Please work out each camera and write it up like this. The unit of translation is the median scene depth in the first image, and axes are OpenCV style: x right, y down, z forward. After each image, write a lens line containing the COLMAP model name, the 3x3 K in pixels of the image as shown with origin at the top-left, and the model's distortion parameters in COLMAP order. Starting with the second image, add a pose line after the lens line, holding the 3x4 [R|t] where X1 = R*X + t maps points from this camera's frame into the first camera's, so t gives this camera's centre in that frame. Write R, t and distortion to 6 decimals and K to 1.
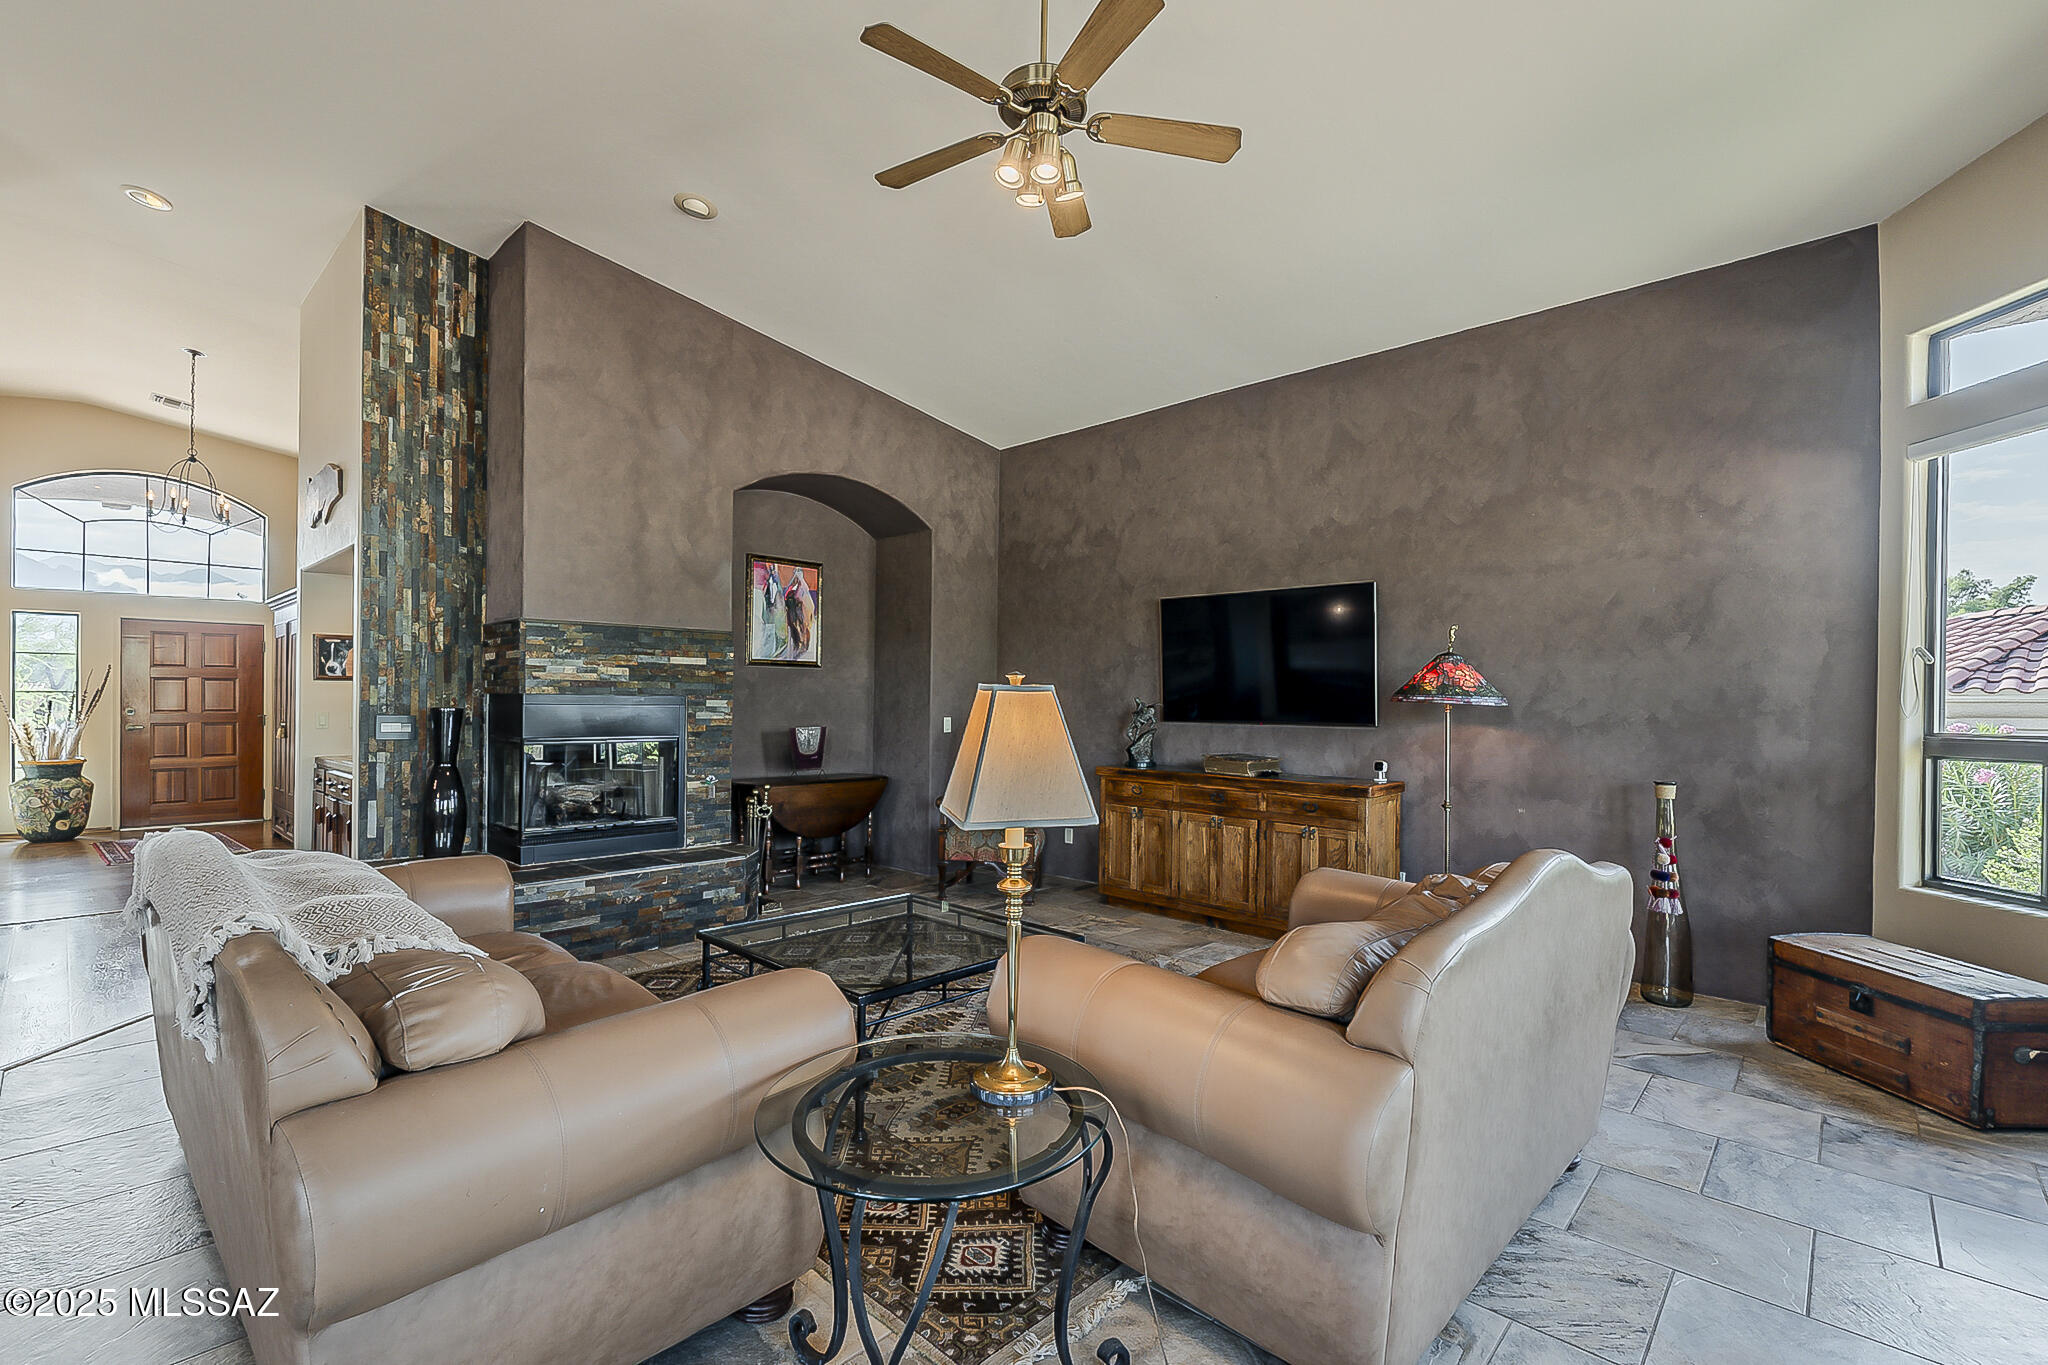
lens RADIAL K [[896.0, 0, 1020.1], [0, 896.0, 697.9], [0, 0, 1]] dist [0.001138, -0.000090]
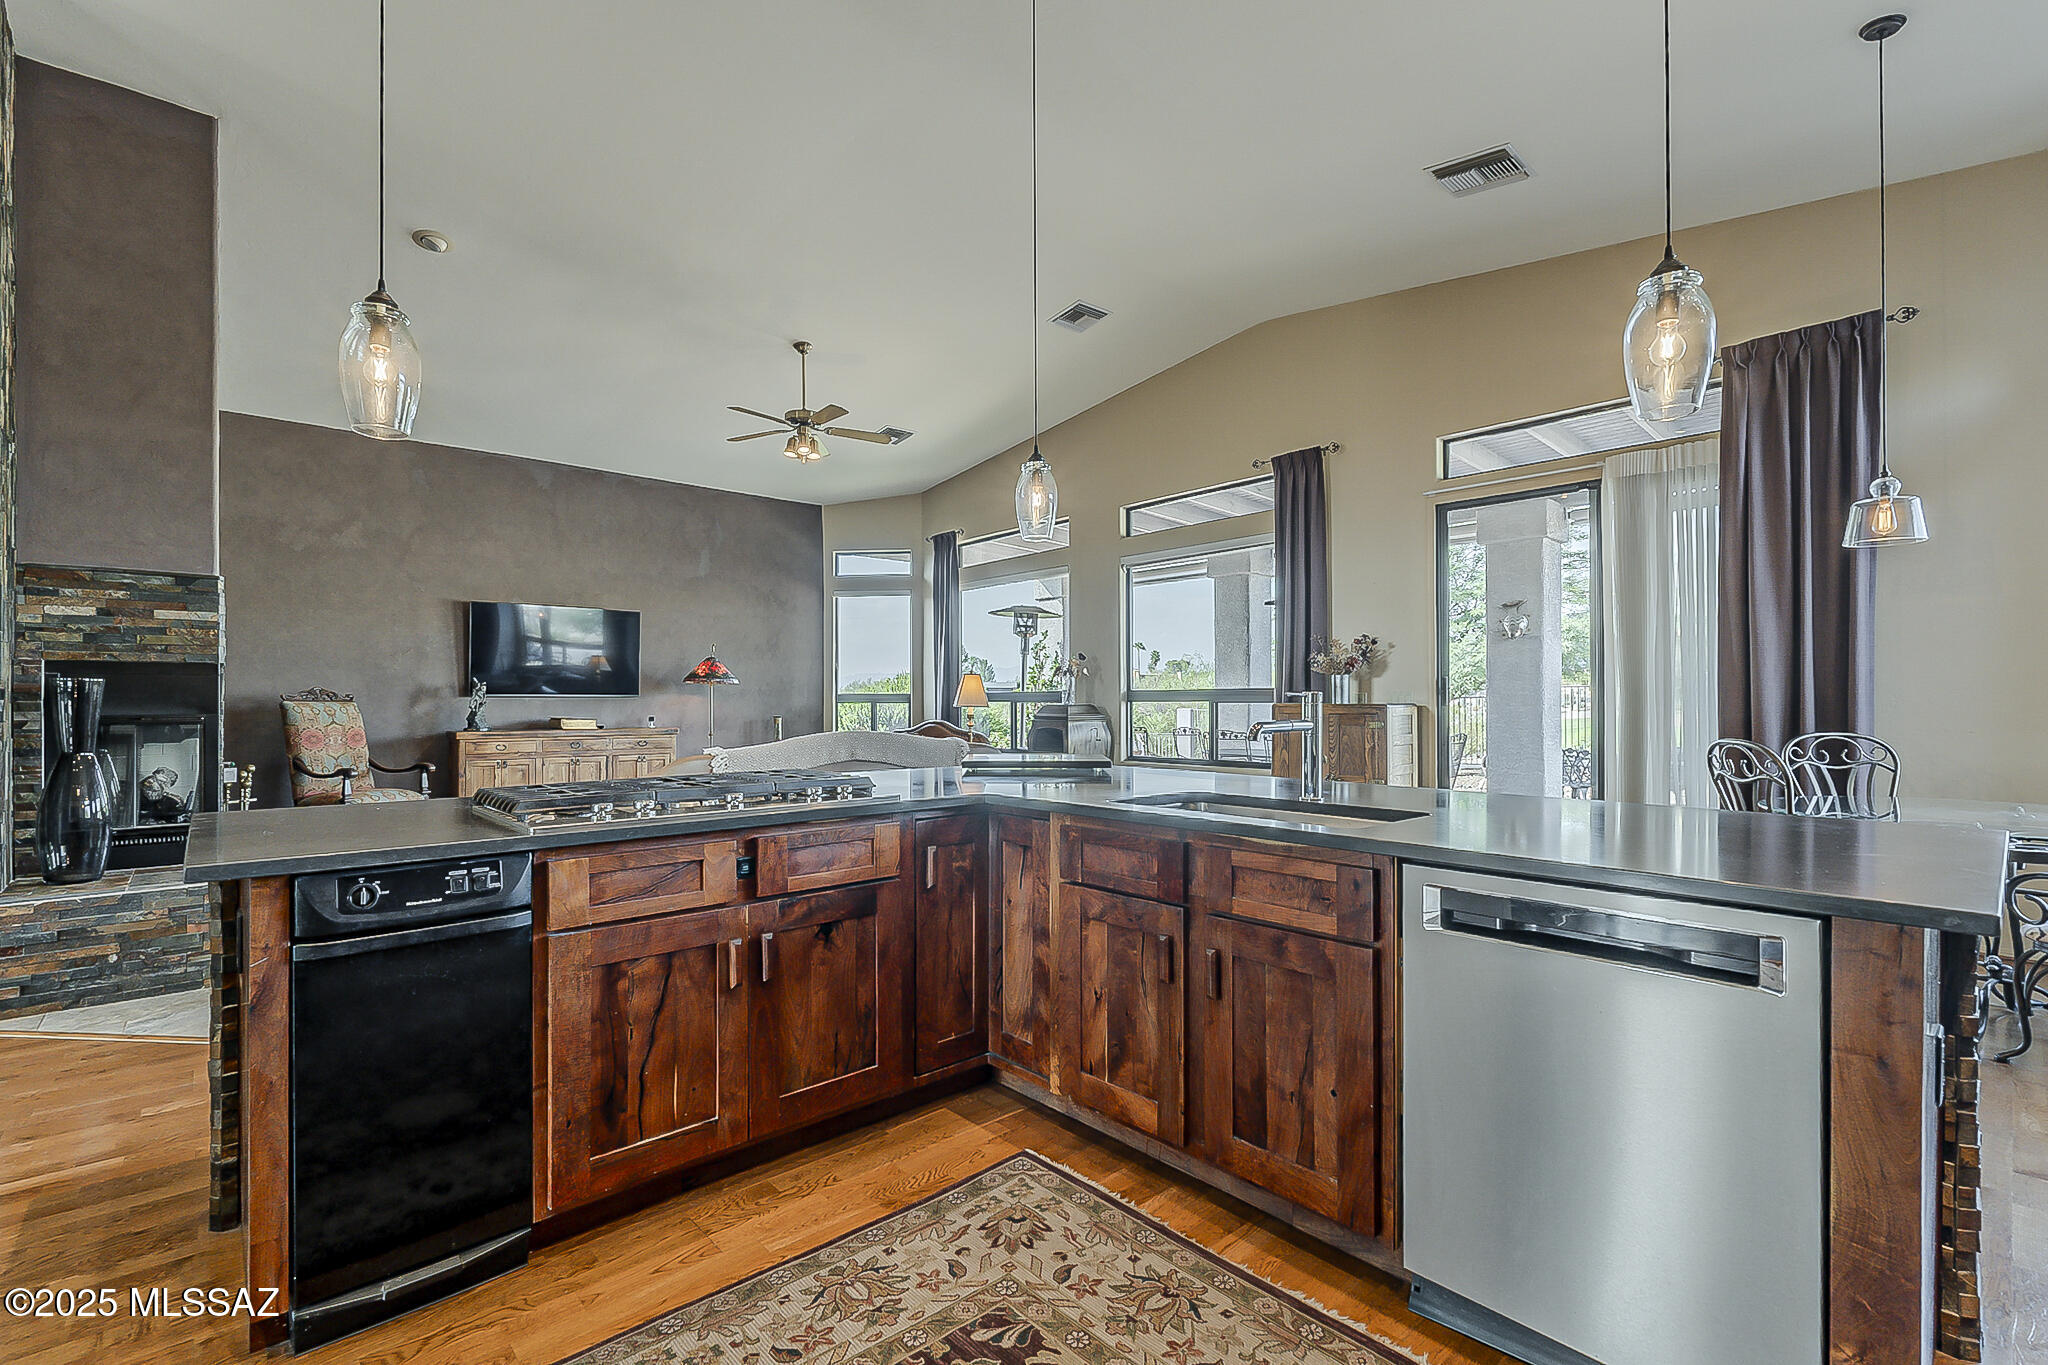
lens RADIAL K [[896.0, 0, 1021.5], [0, 896.0, 692.4], [0, 0, 1]] dist [0.001138, -0.000090]
pose [[0.075504, -0.003009, 0.997141, -1.329736], [-0.001613, 0.999994, 0.003140, 0.018124], [-0.997144, -0.001845, 0.075498, 0.152614]]
